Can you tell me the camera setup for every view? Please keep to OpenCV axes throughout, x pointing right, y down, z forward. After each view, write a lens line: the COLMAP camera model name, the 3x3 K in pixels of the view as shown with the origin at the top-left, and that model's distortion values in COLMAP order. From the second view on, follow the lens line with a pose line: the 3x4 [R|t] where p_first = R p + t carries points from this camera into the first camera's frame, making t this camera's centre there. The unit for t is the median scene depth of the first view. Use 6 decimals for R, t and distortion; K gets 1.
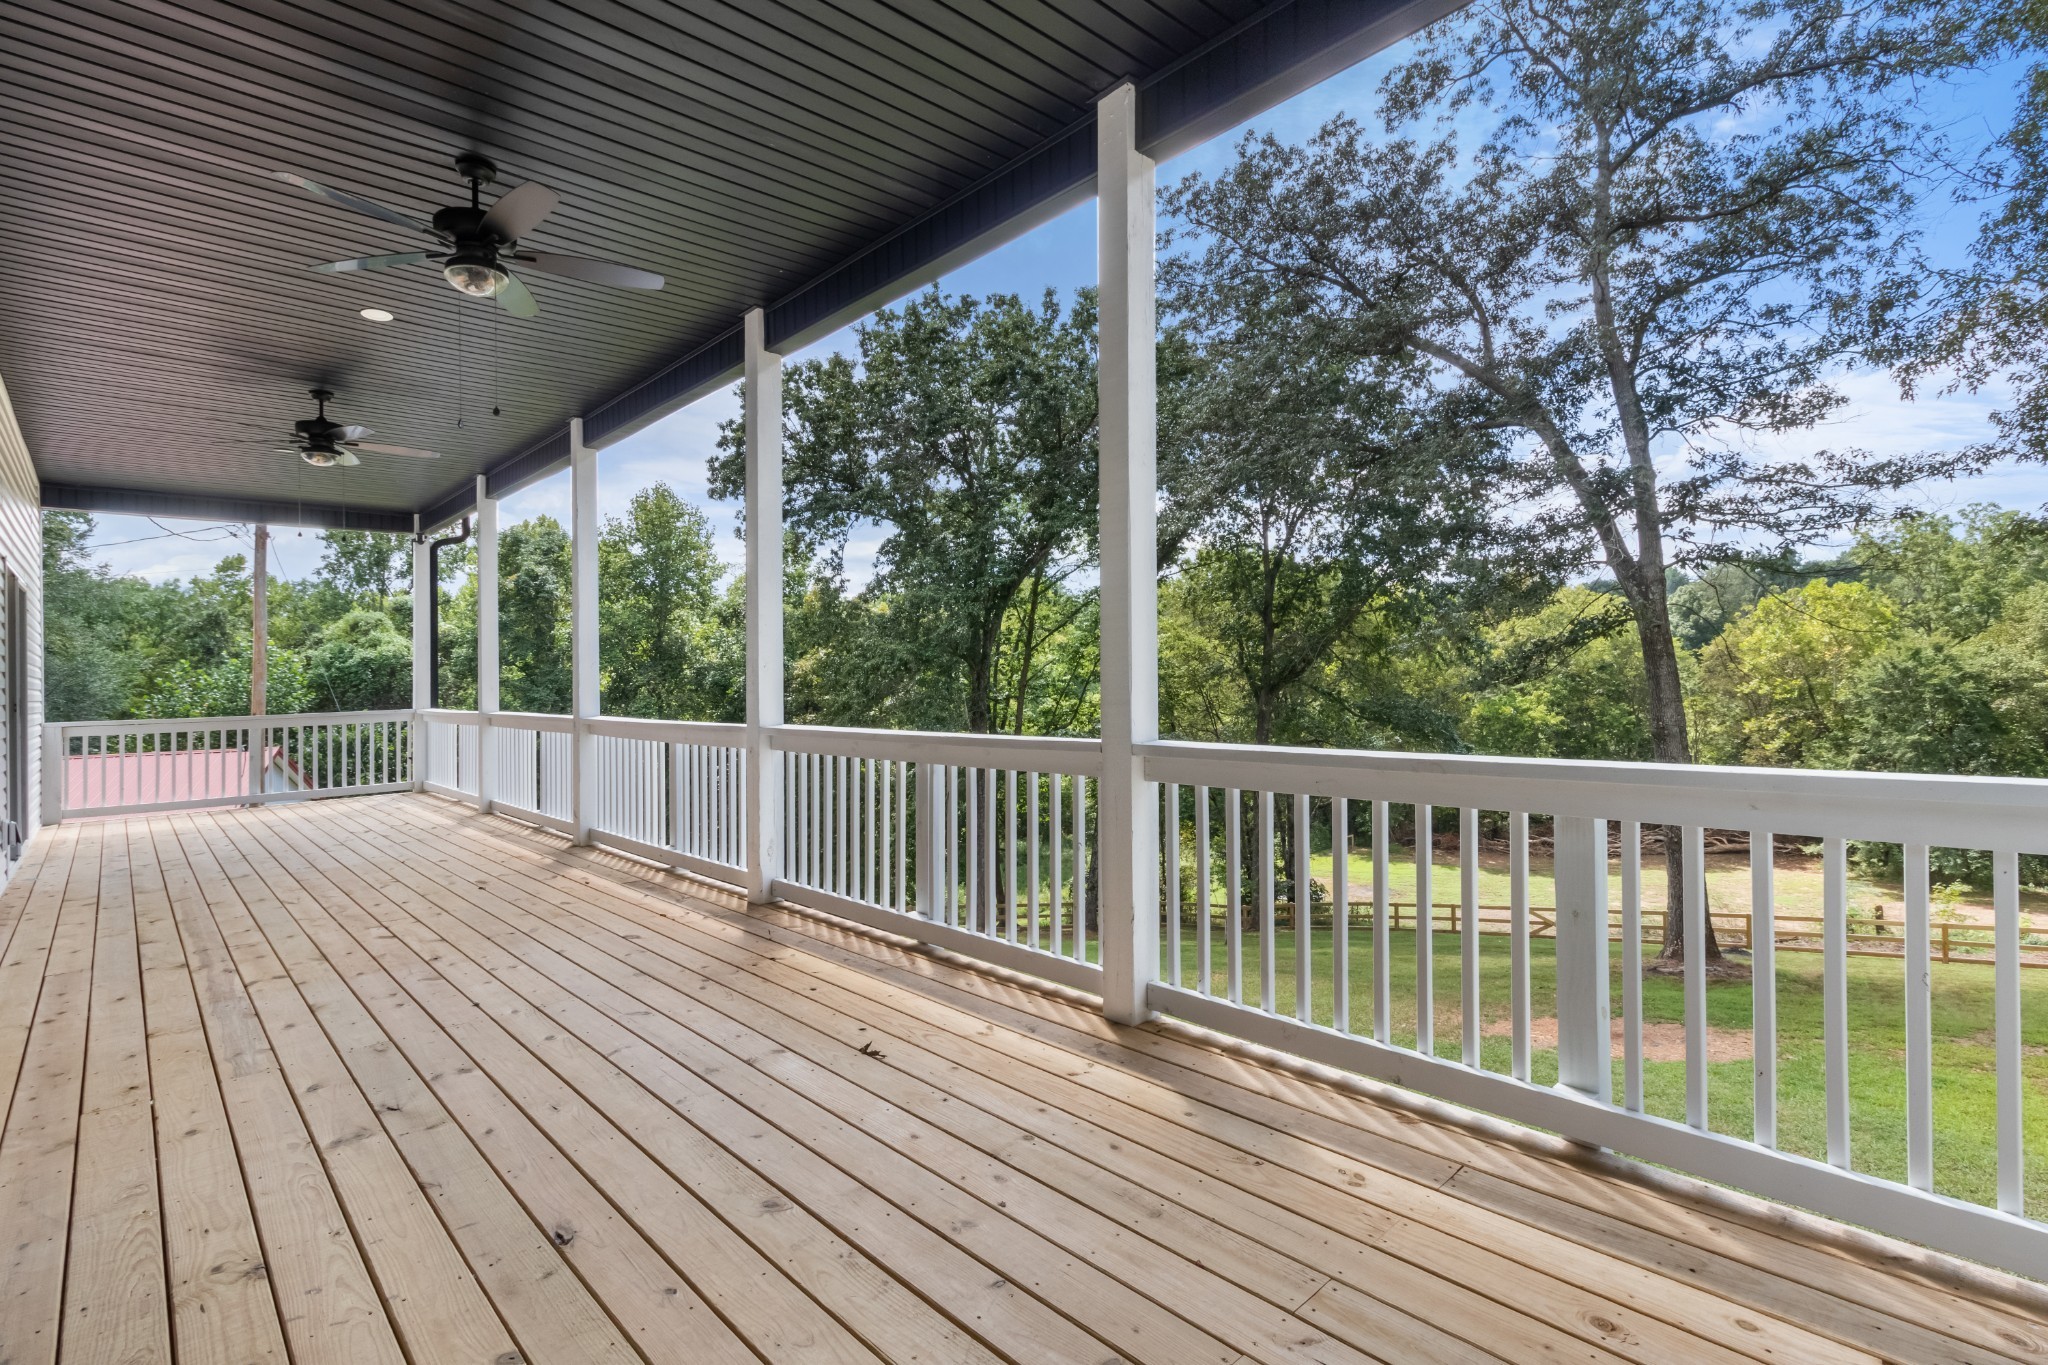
lens RADIAL K [[963.4, 0, 1031.6], [0, 963.4, 657.7], [0, 0, 1]] dist [0.004435, 0.000614]
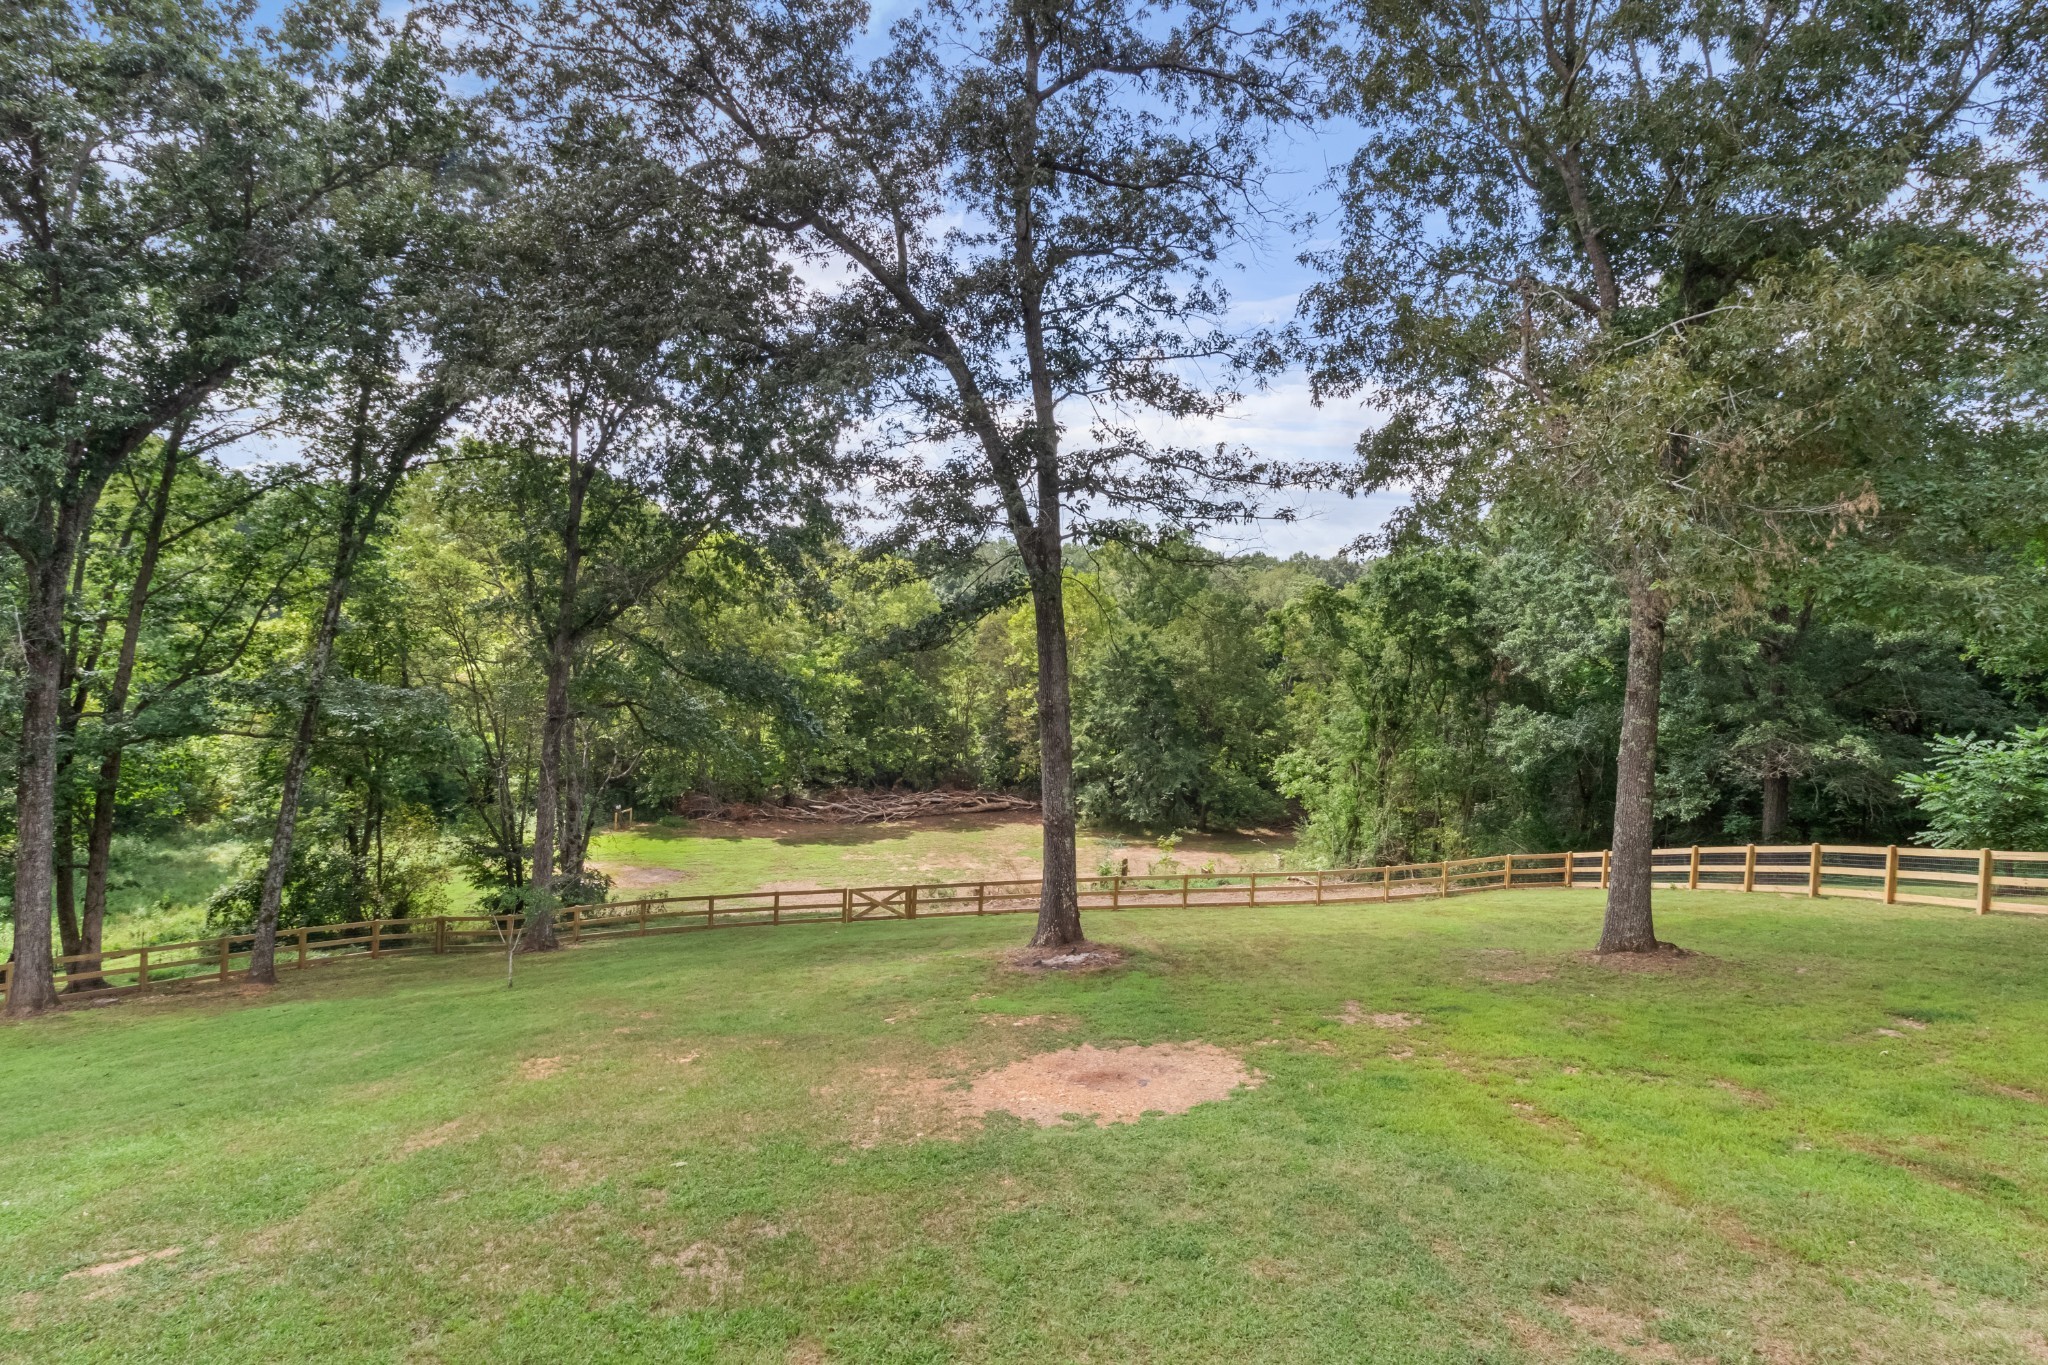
lens RADIAL K [[1035.9, 0, 1023.9], [0, 1035.9, 668.2], [0, 0, 1]] dist [0.011629, 0.000236]
pose [[0.754562, 0.042932, 0.654823, -0.020197], [-0.084051, 0.995962, 0.031556, 0.002737], [-0.650824, -0.078850, 0.755123, 0.131054]]
